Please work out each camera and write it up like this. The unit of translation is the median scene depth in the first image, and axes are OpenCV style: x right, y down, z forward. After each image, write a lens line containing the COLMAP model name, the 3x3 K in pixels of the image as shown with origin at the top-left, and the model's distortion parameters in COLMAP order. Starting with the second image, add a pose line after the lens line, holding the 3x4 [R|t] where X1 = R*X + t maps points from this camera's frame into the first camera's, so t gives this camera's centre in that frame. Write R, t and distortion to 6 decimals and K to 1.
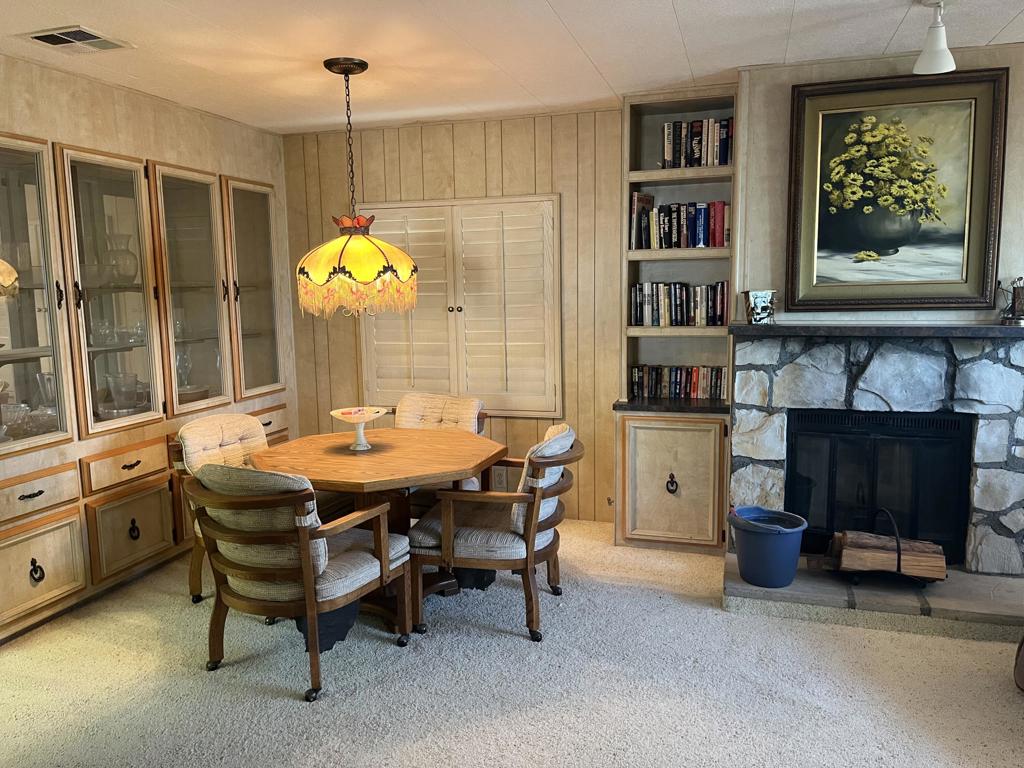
lens RADIAL K [[772.8, 0, 514.9], [0, 772.8, 388.0], [0, 0, 1]] dist [0.071808, -0.096767]
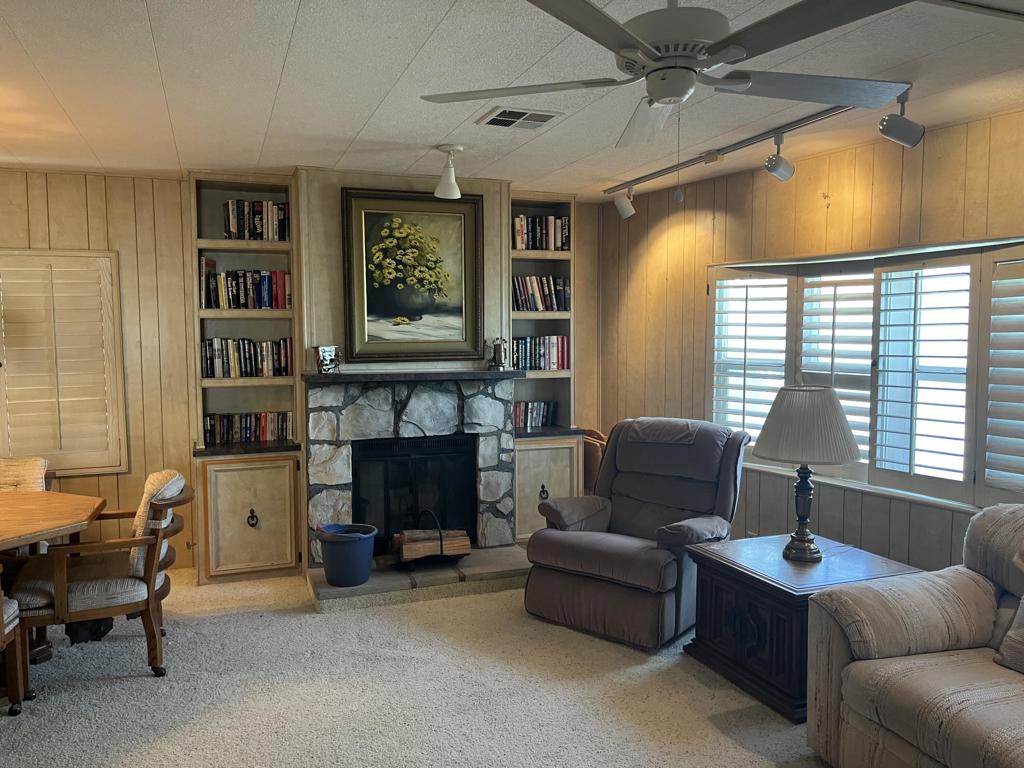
lens RADIAL K [[772.8, 0, 513.8], [0, 772.8, 384.5], [0, 0, 1]] dist [0.071808, -0.096767]
pose [[0.787697, -0.029600, 0.615352, -0.212090], [0.075611, 0.995939, -0.048881, 0.017698], [-0.611406, 0.085031, 0.786735, -0.142958]]
